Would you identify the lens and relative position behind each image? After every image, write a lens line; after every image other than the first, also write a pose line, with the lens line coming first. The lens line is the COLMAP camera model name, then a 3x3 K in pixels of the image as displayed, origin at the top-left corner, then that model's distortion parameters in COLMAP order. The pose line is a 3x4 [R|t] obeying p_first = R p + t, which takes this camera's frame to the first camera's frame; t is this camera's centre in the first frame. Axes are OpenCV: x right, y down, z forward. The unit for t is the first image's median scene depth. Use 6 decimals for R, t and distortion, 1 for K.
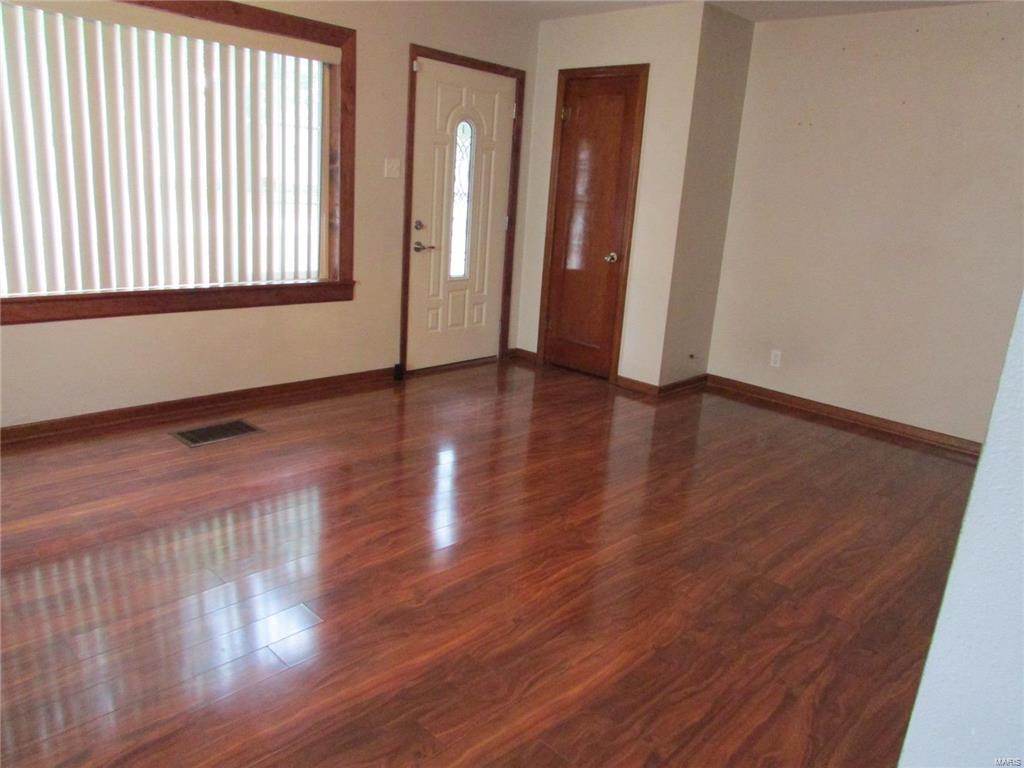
lens RADIAL K [[734.1, 0, 512.4], [0, 734.1, 380.7], [0, 0, 1]] dist [-0.032338, 0.015320]
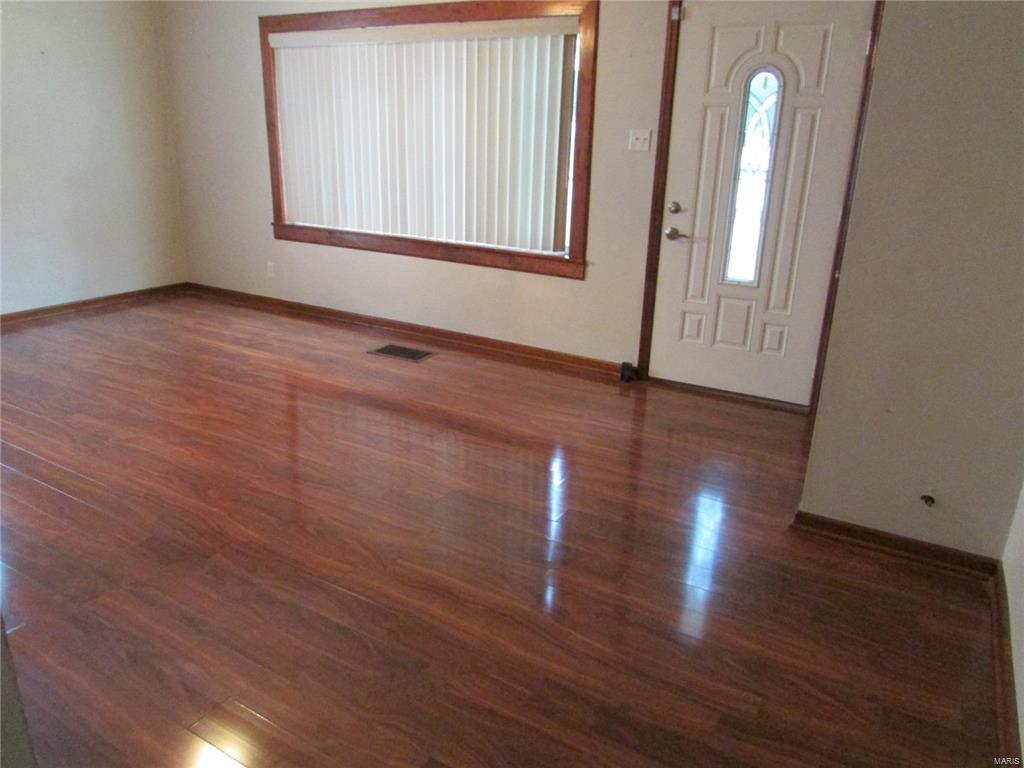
lens RADIAL K [[734.1, 0, 513.3], [0, 734.1, 385.8], [0, 0, 1]] dist [-0.032338, 0.015320]
pose [[0.233145, 0.260018, -0.937035, 0.698766], [-0.262732, 0.944597, 0.196746, -0.145048], [0.936277, 0.200319, 0.288543, 0.667421]]
